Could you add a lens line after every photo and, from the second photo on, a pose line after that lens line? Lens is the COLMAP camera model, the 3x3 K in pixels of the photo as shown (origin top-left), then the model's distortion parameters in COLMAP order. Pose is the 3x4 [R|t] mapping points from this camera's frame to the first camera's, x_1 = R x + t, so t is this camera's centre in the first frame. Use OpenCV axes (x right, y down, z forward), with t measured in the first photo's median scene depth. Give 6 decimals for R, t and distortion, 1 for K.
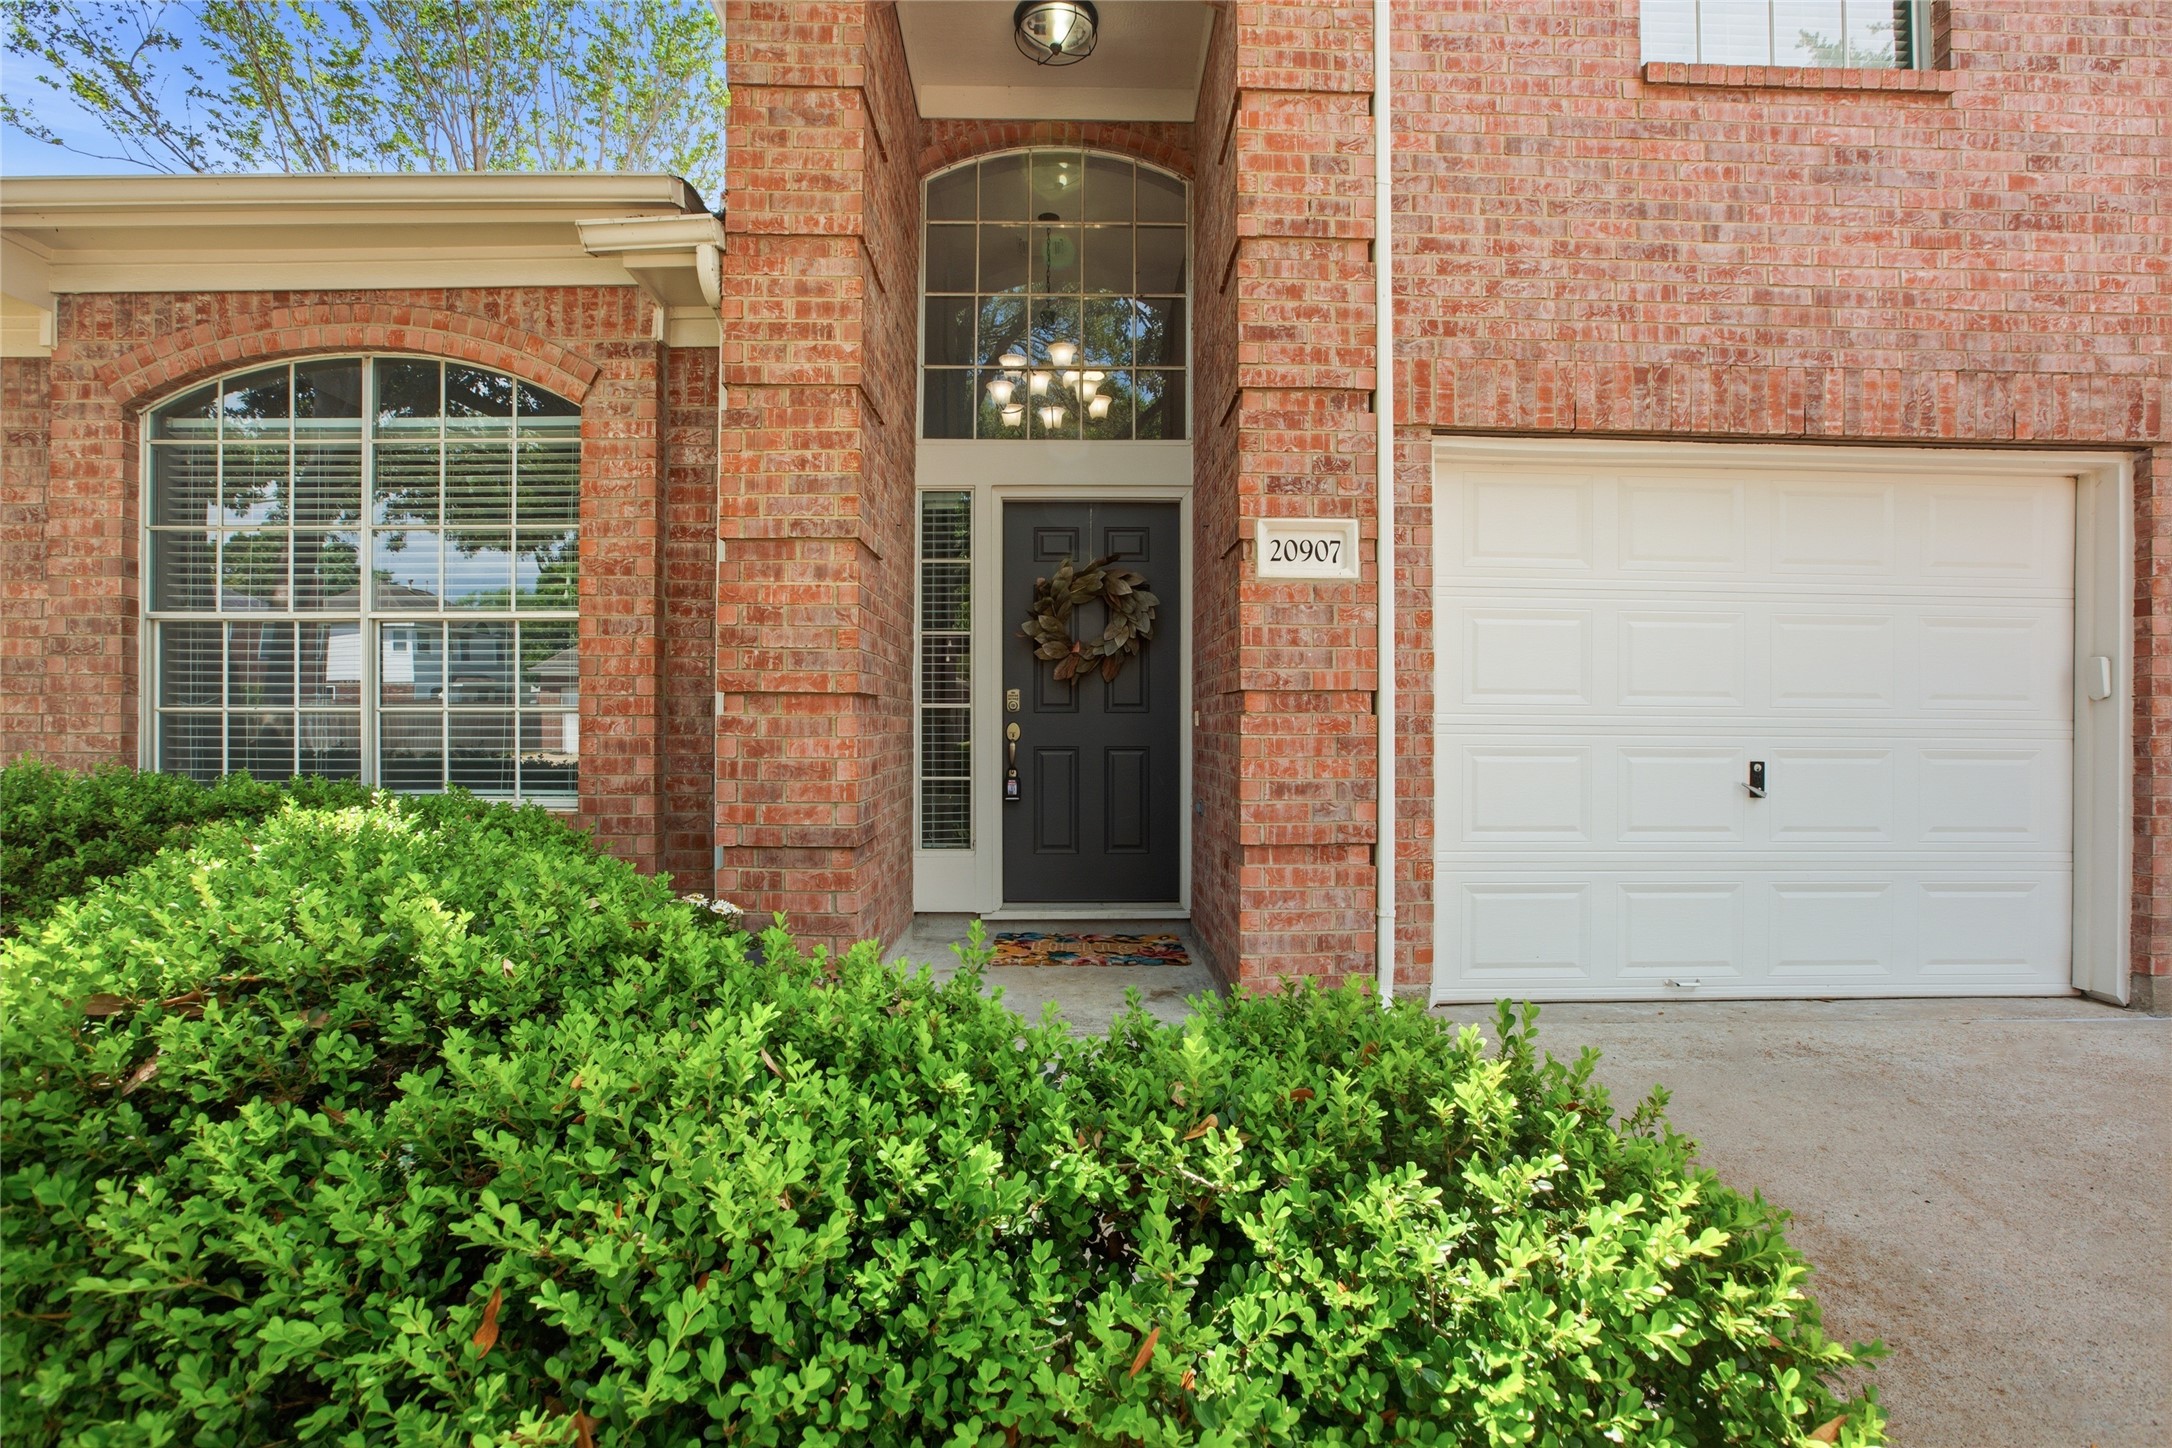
lens RADIAL K [[988.9, 0, 1088.4], [0, 988.9, 739.7], [0, 0, 1]] dist [-0.054088, 0.019124]
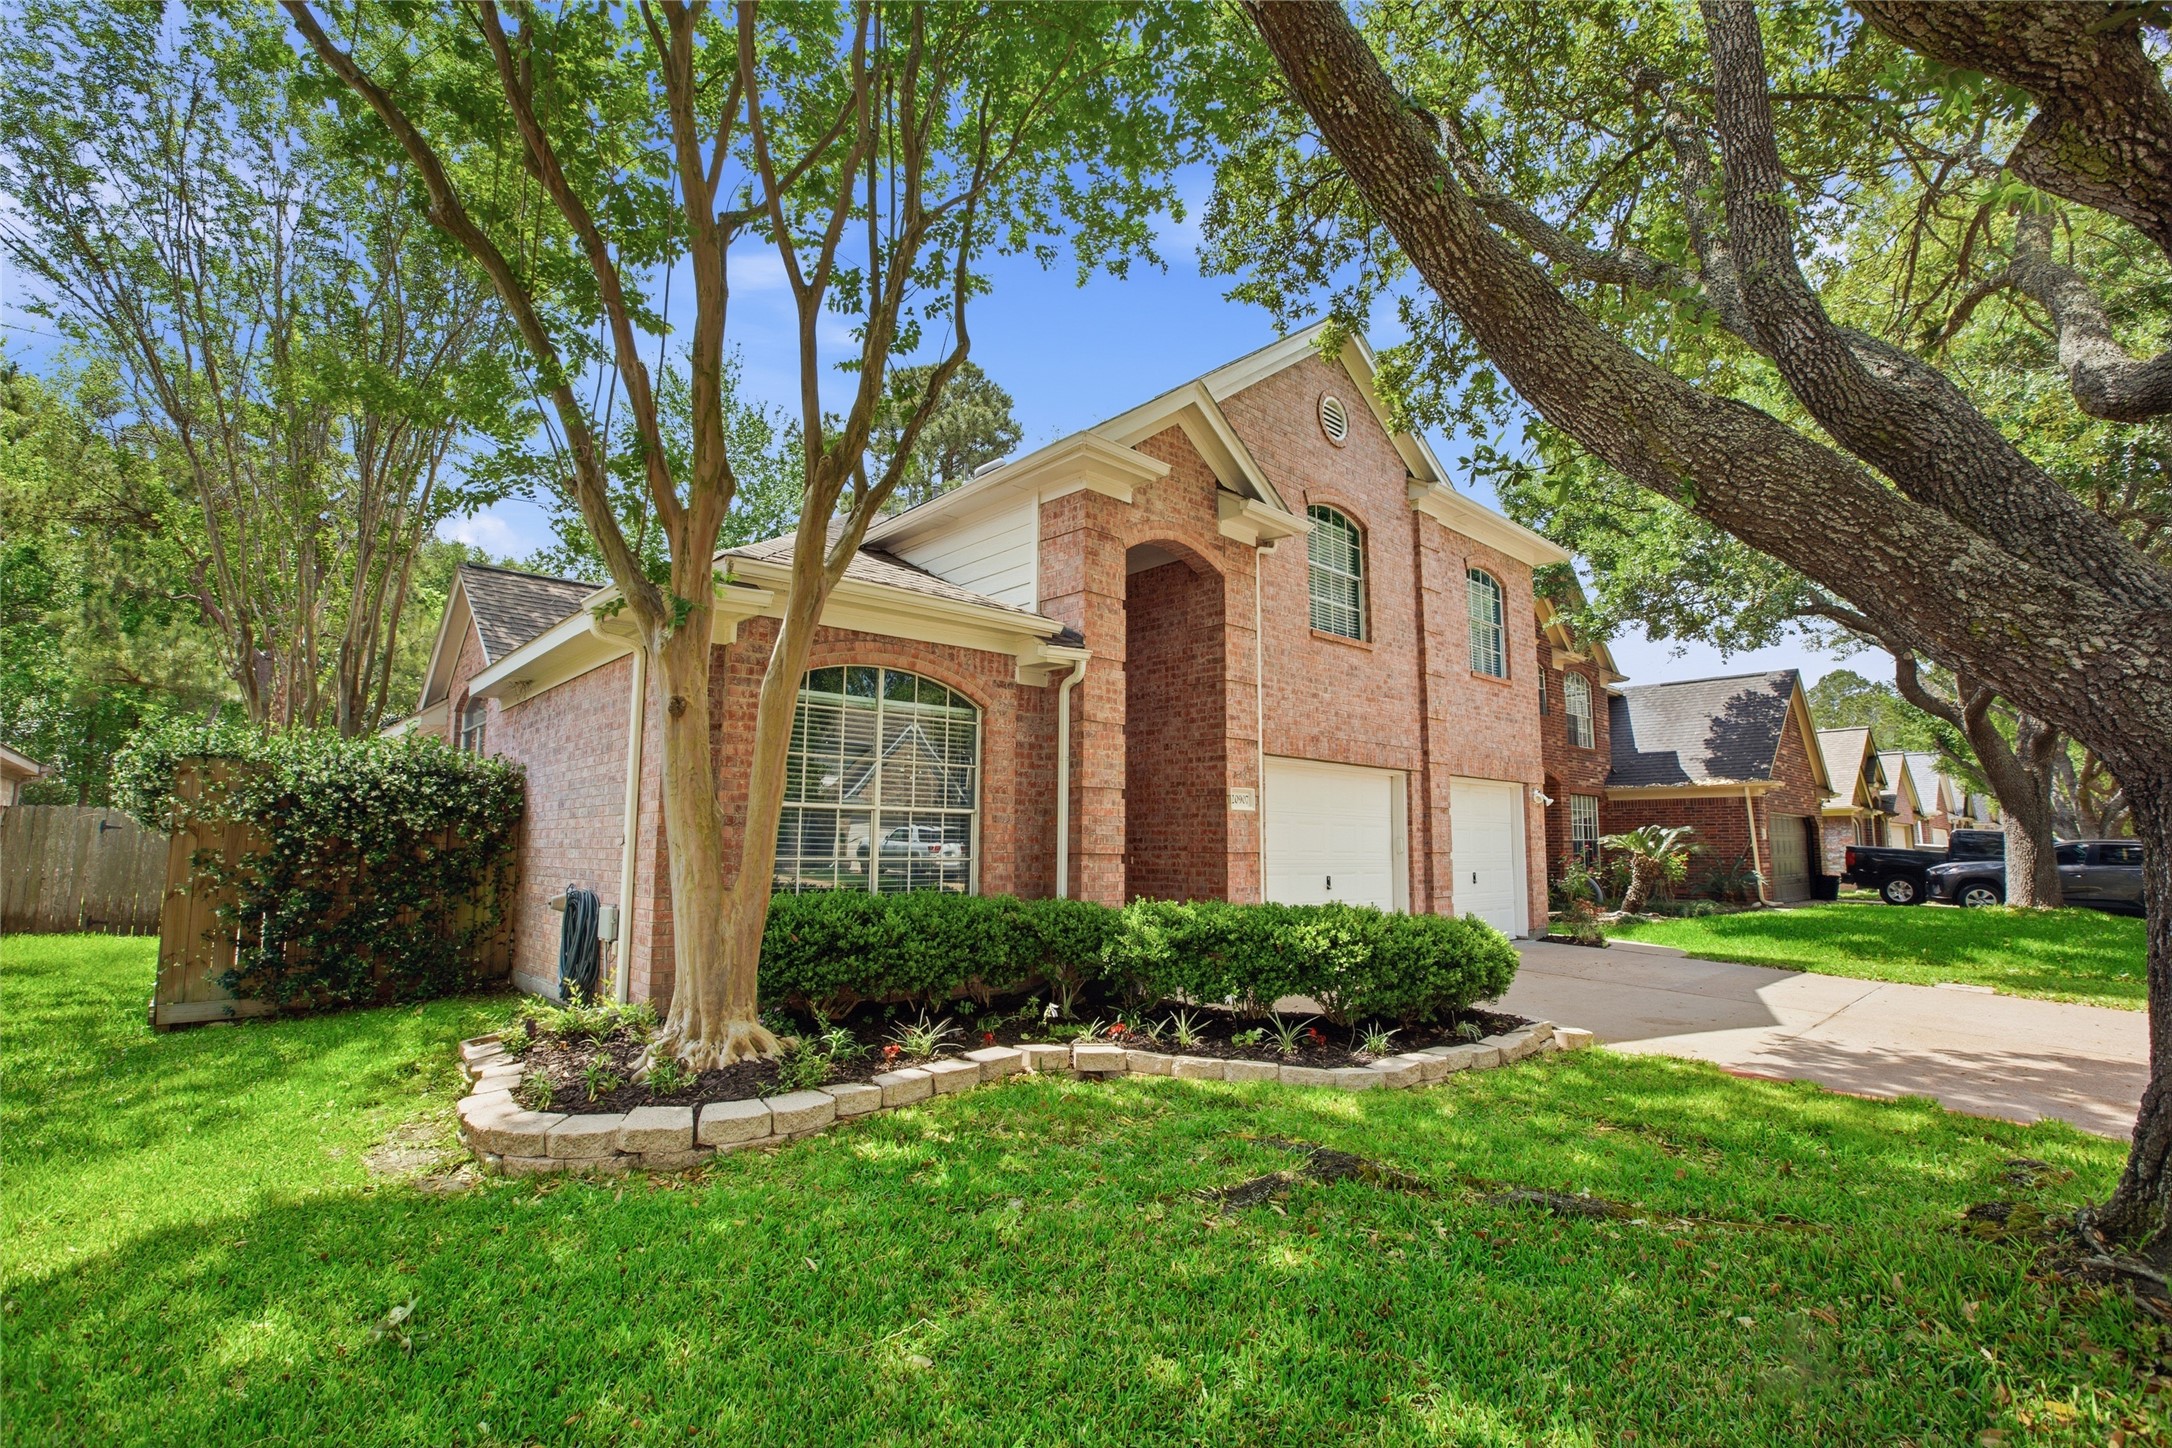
lens RADIAL K [[988.9, 0, 1088.4], [0, 988.9, 739.7], [0, 0, 1]] dist [-0.054088, 0.019124]
pose [[0.755210, 0.074876, 0.651193, -1.778017], [0.001012, 0.993320, -0.115389, -0.043255], [-0.655482, 0.087802, 0.750089, -0.720732]]
